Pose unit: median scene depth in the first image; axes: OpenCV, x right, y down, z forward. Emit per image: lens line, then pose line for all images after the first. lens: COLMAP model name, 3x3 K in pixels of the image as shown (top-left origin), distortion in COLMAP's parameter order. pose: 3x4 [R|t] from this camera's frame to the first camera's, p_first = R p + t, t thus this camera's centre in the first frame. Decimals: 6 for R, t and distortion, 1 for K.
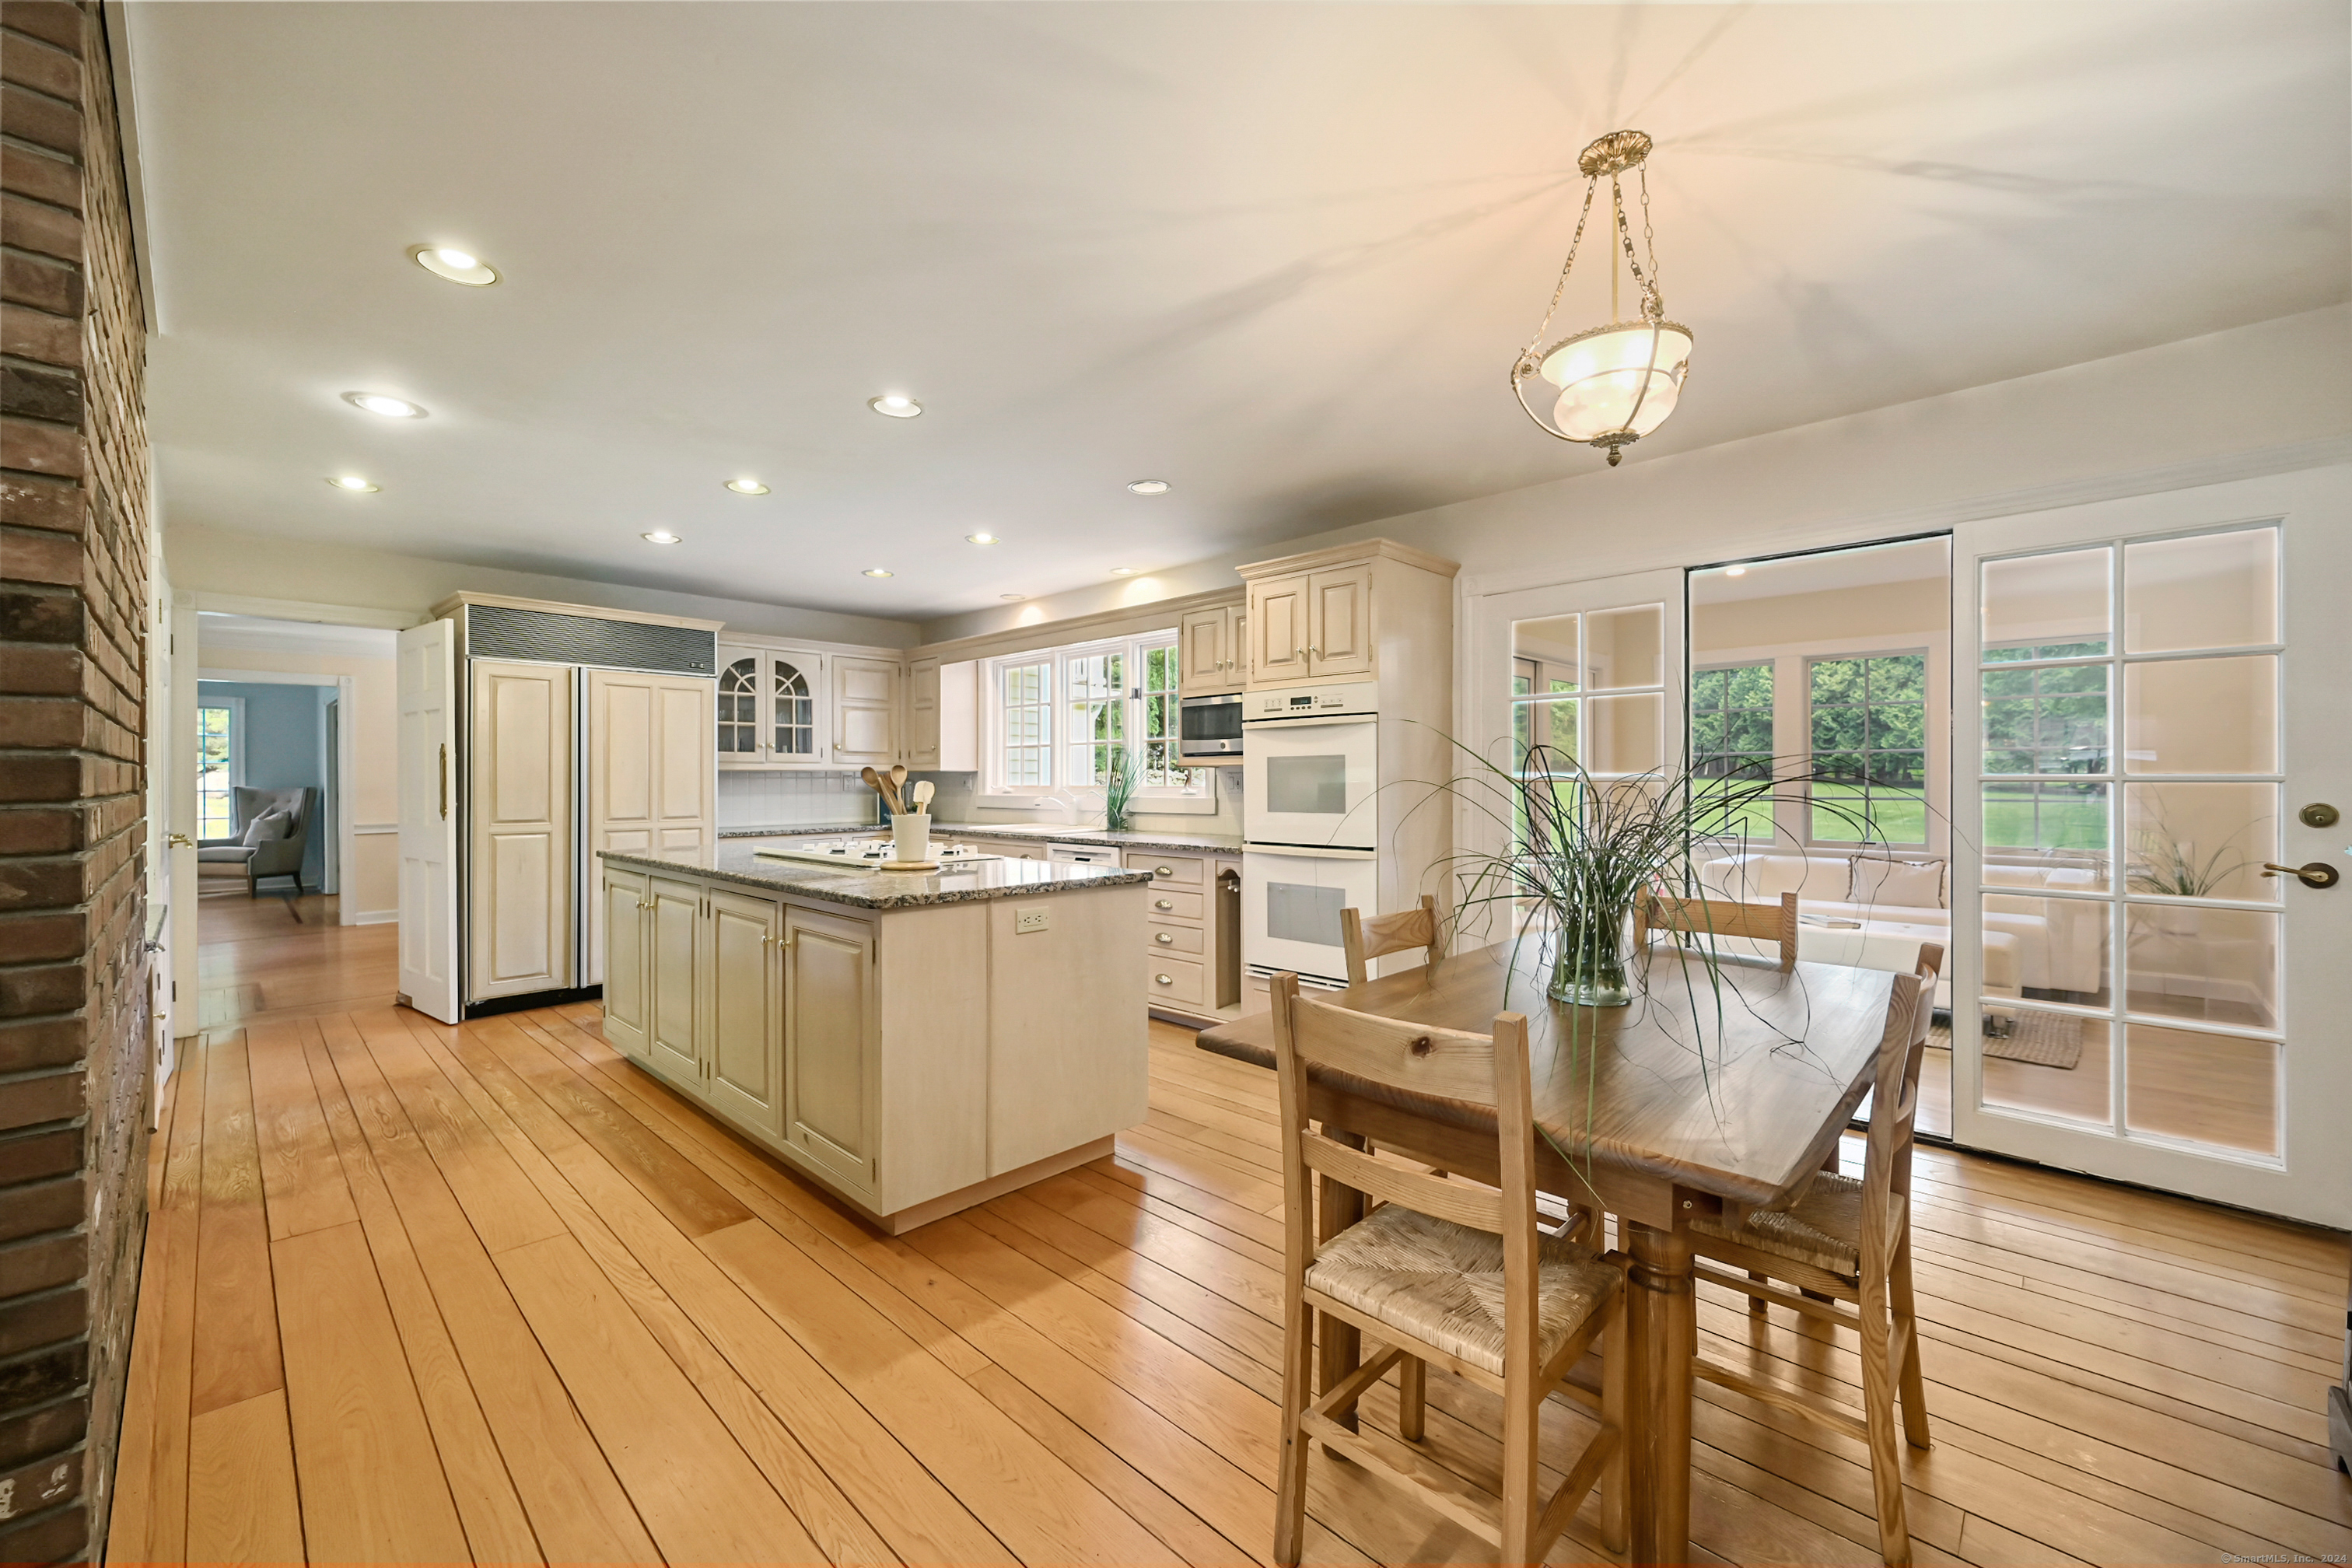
lens RADIAL K [[928.9, 0, 1172.7], [0, 928.9, 778.4], [0, 0, 1]] dist [-0.000334, 0.000091]
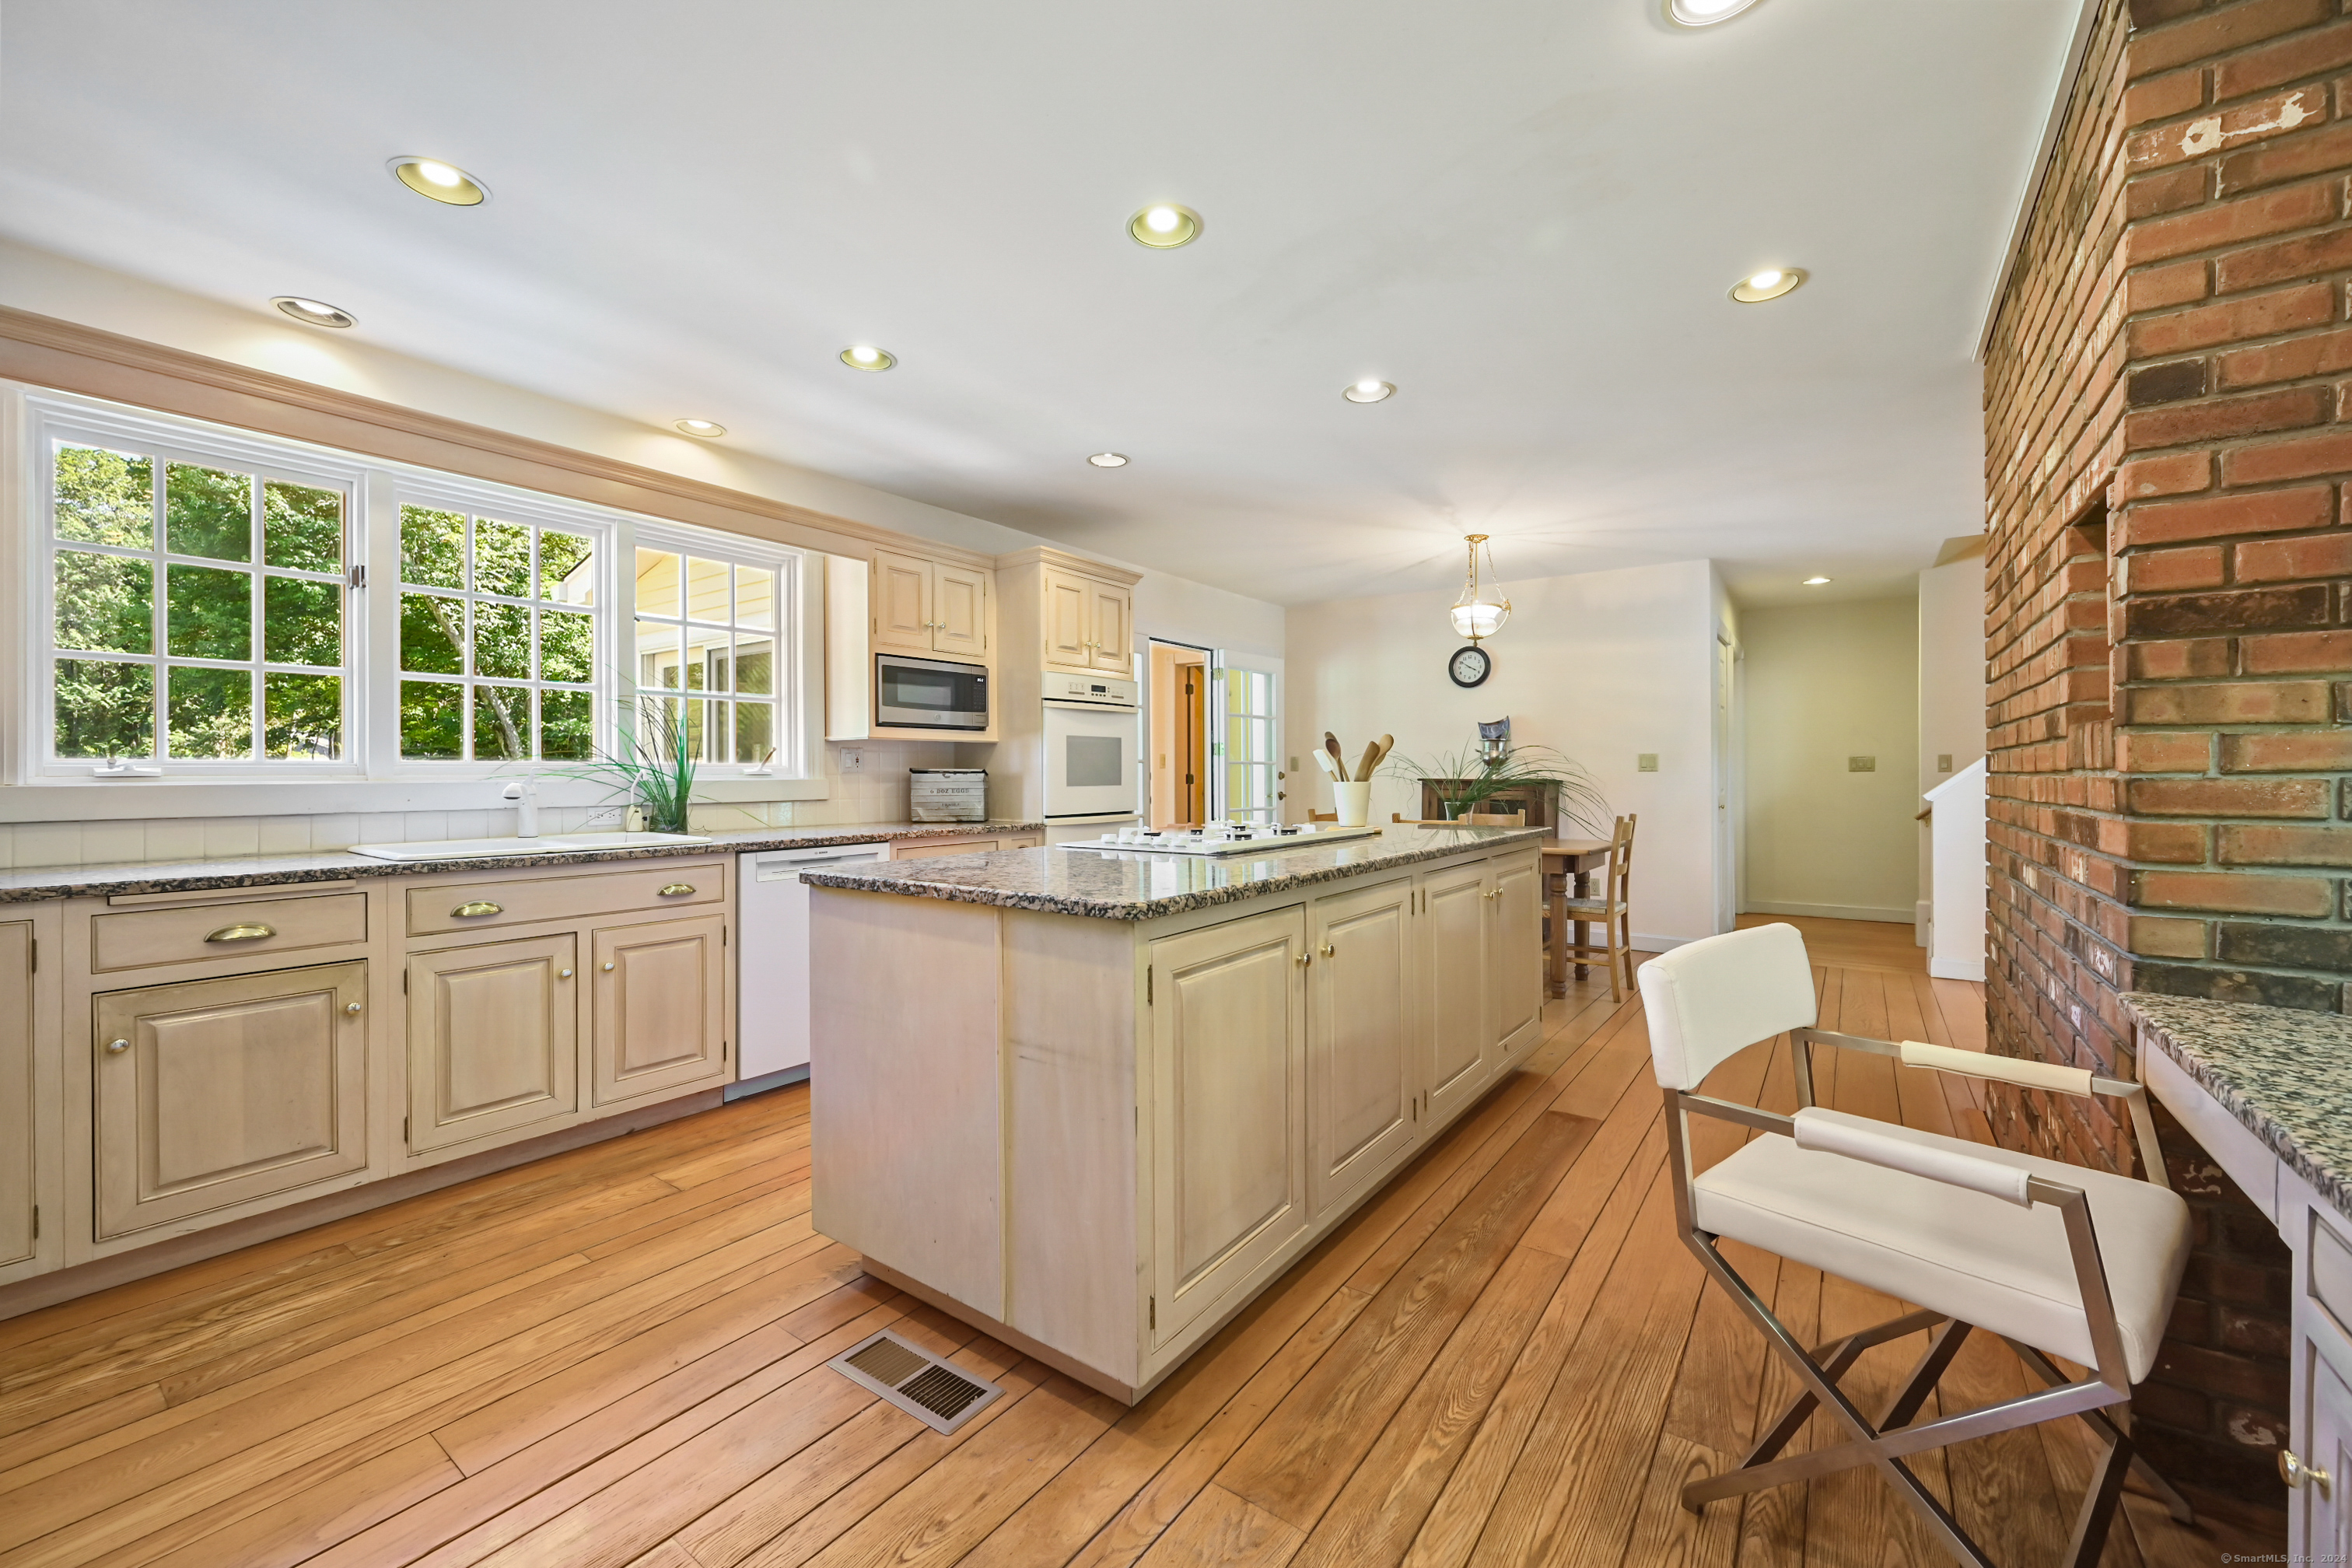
lens RADIAL K [[928.9, 0, 1173.9], [0, 928.9, 779.6], [0, 0, 1]] dist [-0.000334, 0.000091]
pose [[-0.132662, -0.002973, 0.991157, -1.050236], [0.005164, 0.999980, 0.003690, 0.026437], [-0.991148, 0.005608, -0.132644, 1.093396]]
